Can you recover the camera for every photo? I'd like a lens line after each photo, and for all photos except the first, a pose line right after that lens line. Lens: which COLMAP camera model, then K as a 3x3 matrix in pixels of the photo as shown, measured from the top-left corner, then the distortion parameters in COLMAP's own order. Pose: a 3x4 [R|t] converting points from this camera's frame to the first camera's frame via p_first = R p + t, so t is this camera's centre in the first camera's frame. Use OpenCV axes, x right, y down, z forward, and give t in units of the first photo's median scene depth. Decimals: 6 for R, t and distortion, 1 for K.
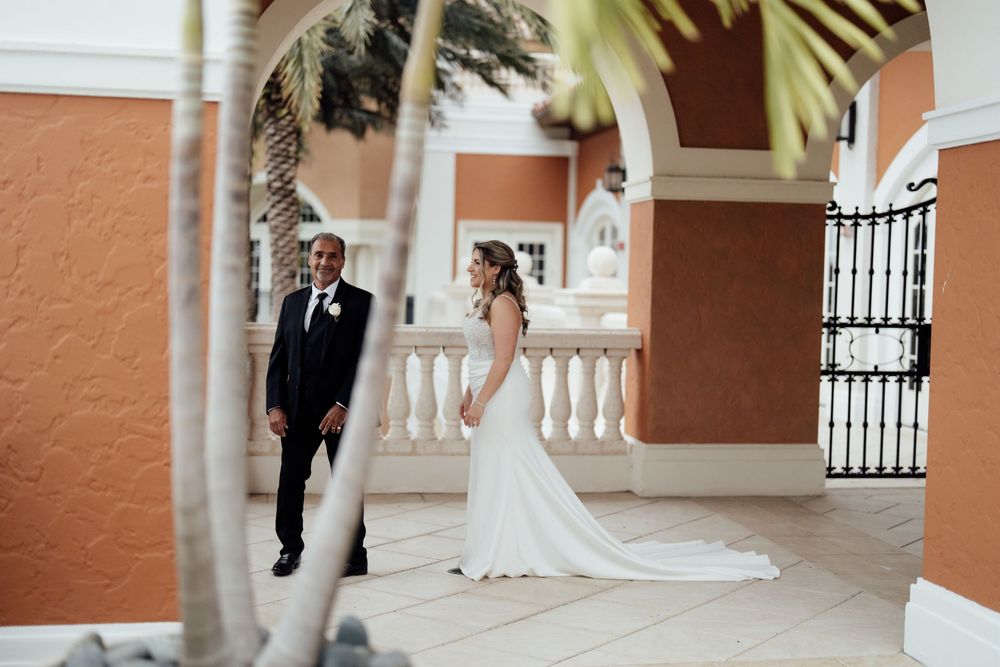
lens RADIAL K [[1597.4, 0, 500.9], [0, 1597.4, 294.4], [0, 0, 1]] dist [-0.002192, 0.086225]
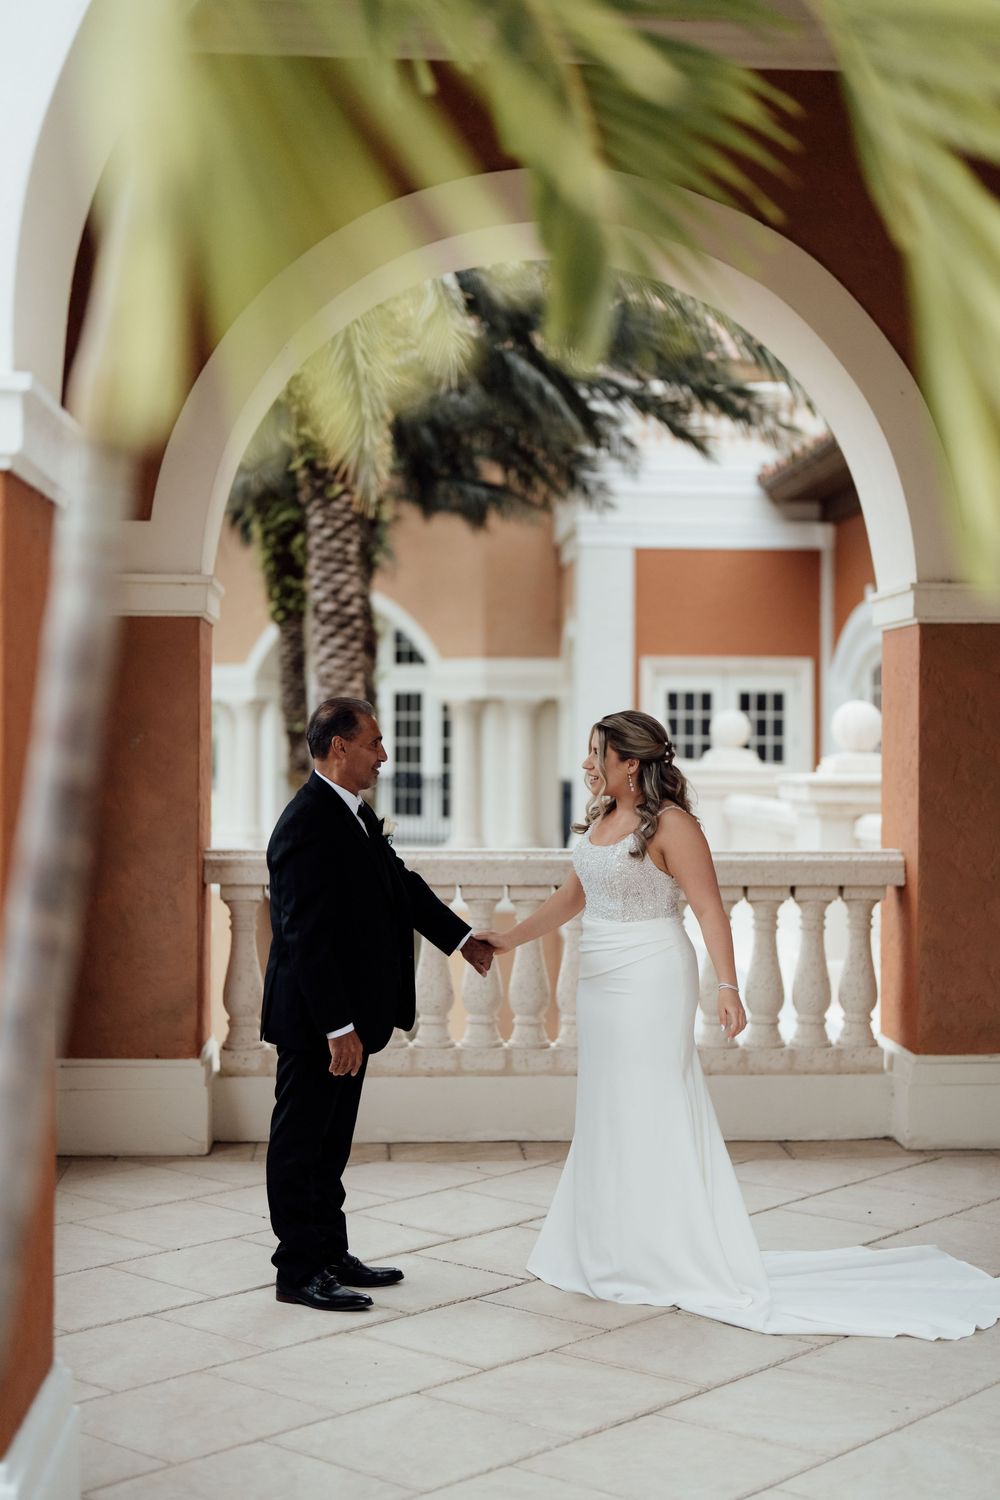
lens RADIAL K [[2489.4, 0, 458.0], [0, 2489.4, 618.7], [0, 0, 1]] dist [-0.034635, 0.152909]
pose [[0.993154, -0.020254, -0.115044, 0.023512], [0.013334, 0.998073, -0.060606, -0.006605], [0.116050, 0.058658, 0.991510, 0.067155]]
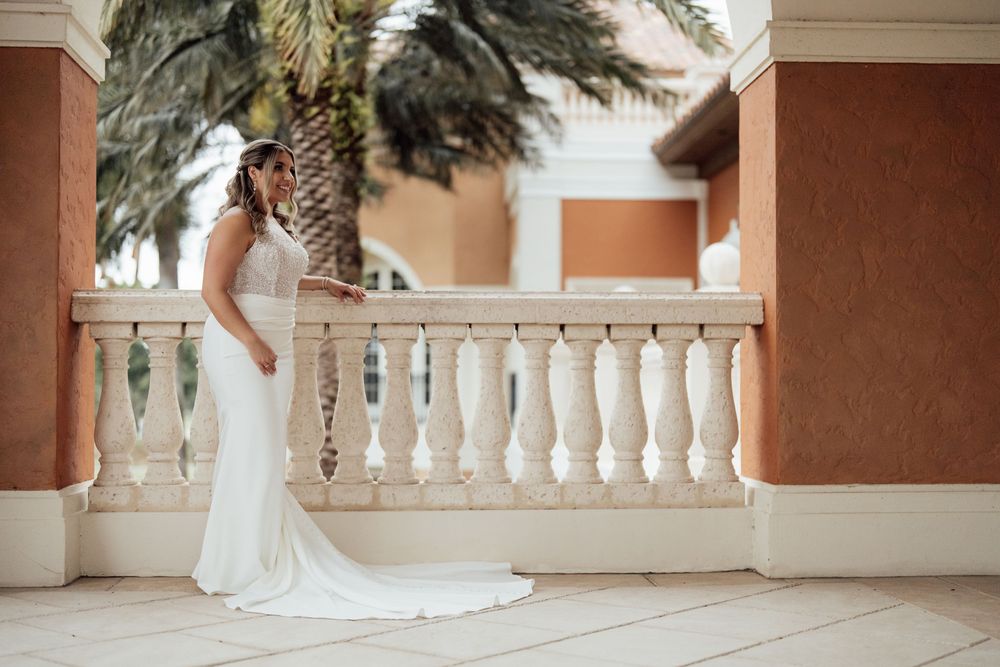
lens RADIAL K [[1597.4, 0, 500.9], [0, 1597.4, 294.4], [0, 0, 1]] dist [-0.002192, 0.086225]
pose [[0.994914, -0.027333, -0.096951, 0.034488], [0.019585, 0.996604, -0.079984, 0.047762], [0.098808, 0.077679, 0.992070, 0.285665]]
